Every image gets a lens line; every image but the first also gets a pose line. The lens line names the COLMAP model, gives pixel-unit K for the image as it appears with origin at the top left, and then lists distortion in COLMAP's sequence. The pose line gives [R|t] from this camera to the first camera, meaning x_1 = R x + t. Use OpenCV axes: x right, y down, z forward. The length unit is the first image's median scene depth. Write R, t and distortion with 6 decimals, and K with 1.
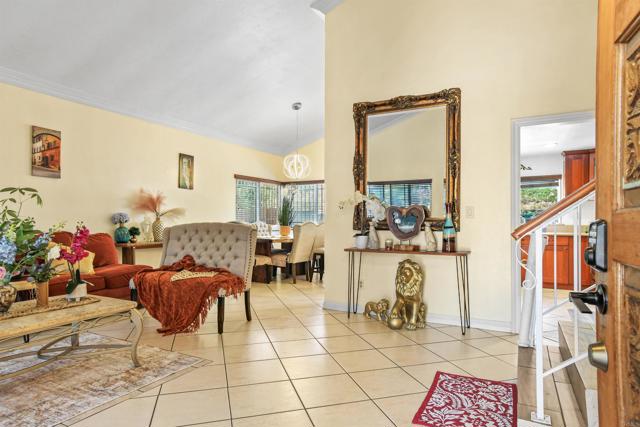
lens RADIAL K [[360.7, 0, 318.5], [0, 360.7, 213.5], [0, 0, 1]] dist [0.015501, -0.000765]
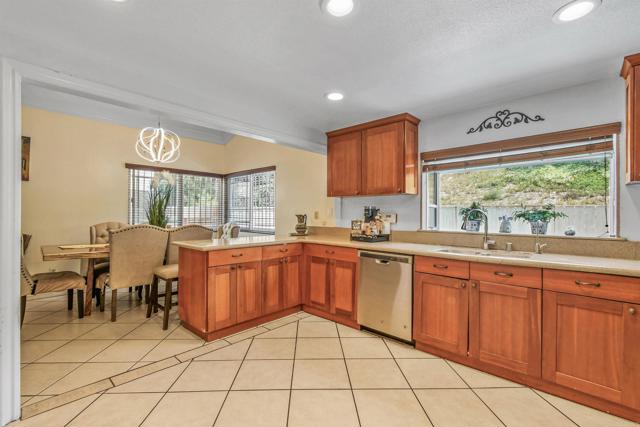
lens RADIAL K [[288.9, 0, 322.4], [0, 288.9, 212.0], [0, 0, 1]] dist [0.005495, 0.000152]
pose [[0.967193, 0.000191, -0.254044, 0.593786], [0.001366, 0.999981, 0.005951, -0.005973], [0.254040, -0.006103, 0.967174, 0.825177]]
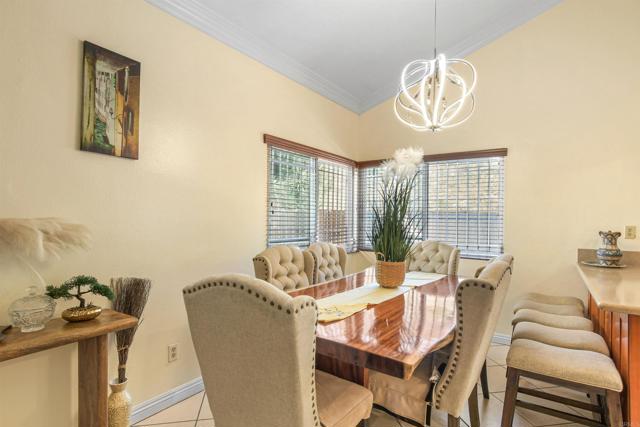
lens RADIAL K [[336.6, 0, 319.4], [0, 336.6, 211.6], [0, 0, 1]] dist [-0.001120, 0.000297]
pose [[0.993669, 0.006277, -0.112175, -0.199788], [-0.005932, 0.999977, 0.003405, -0.028460], [0.112194, -0.002718, 0.993683, 1.000263]]
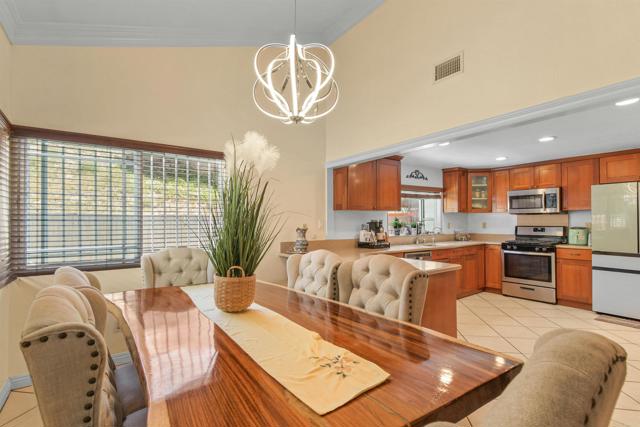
lens RADIAL K [[302.9, 0, 319.8], [0, 302.9, 218.0], [0, 0, 1]] dist [0.003082, 0.000634]
pose [[0.453420, 0.006577, 0.891273, -0.417065], [-0.009775, 0.999949, -0.002406, -0.016388], [-0.891243, -0.007621, 0.453461, 1.291564]]
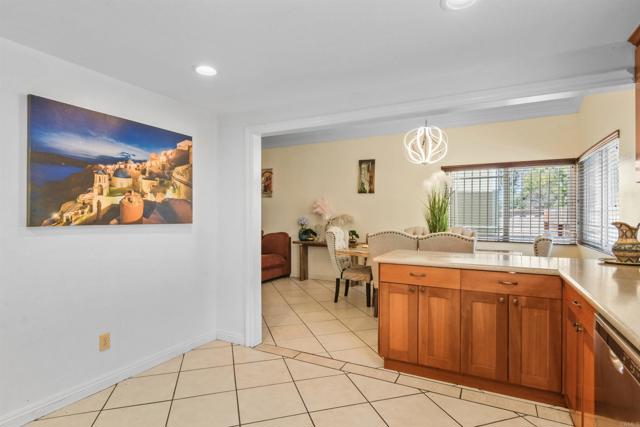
lens RADIAL K [[336.6, 0, 317.2], [0, 336.6, 215.9], [0, 0, 1]] dist [-0.001120, 0.000297]
pose [[0.001068, -0.003694, -0.999993, 0.802571], [0.009722, 0.999946, -0.003684, -0.005349], [0.999952, -0.009718, 0.001104, 1.198400]]
